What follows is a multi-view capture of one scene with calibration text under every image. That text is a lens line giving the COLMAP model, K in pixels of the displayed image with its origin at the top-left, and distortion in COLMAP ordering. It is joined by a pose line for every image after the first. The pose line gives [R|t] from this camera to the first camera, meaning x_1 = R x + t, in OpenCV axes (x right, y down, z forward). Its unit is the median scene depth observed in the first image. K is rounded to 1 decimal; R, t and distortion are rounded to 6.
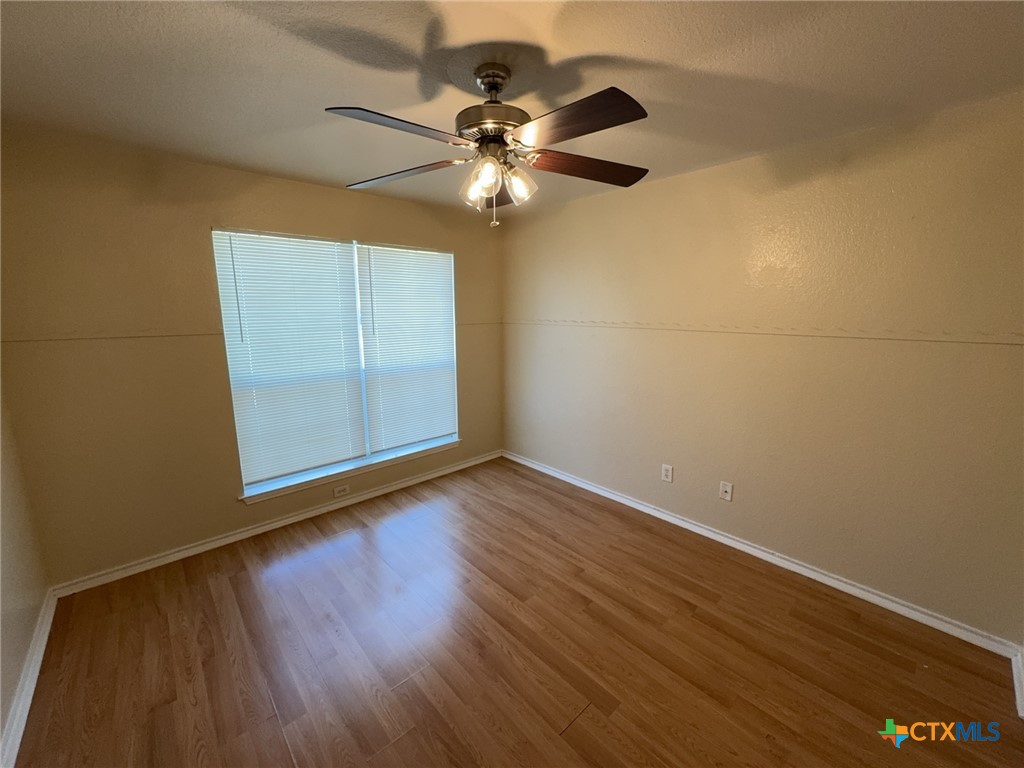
lens RADIAL K [[410.9, 0, 516.7], [0, 410.9, 388.8], [0, 0, 1]] dist [-0.000255, -0.000323]
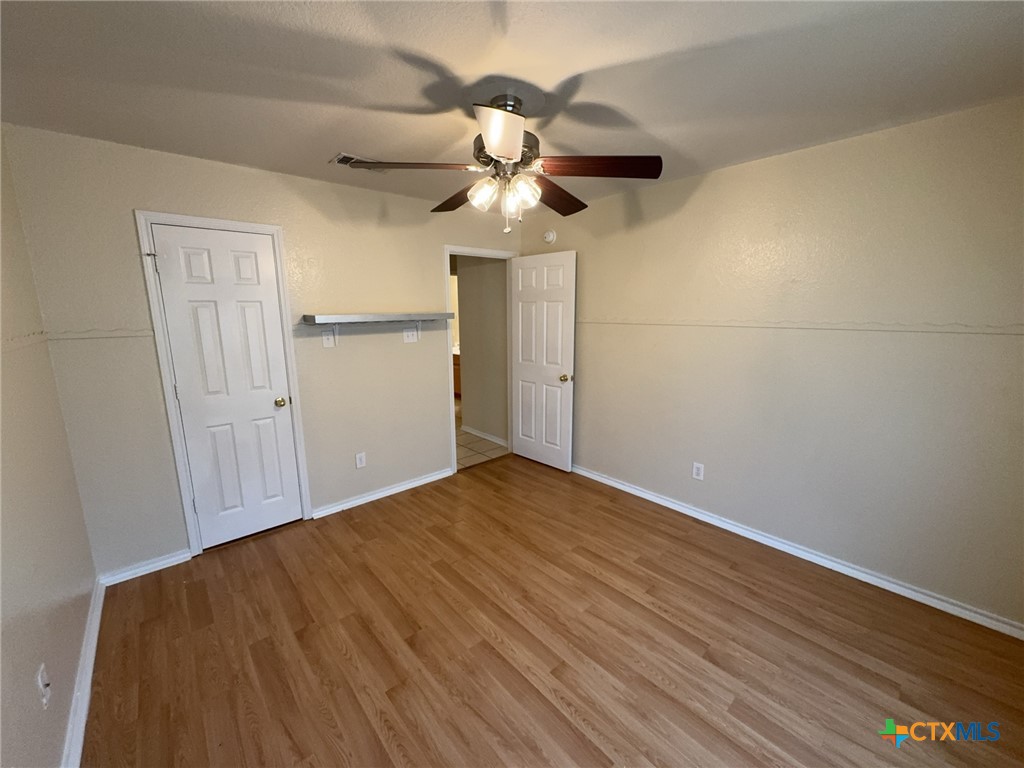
lens RADIAL K [[410.9, 0, 507.9], [0, 410.9, 387.0], [0, 0, 1]] dist [-0.000255, -0.000323]
pose [[-0.999356, 0.004226, 0.035630, -0.070413], [0.017093, 0.929182, 0.369227, -0.309834], [-0.031547, 0.369598, -0.928656, 1.645934]]
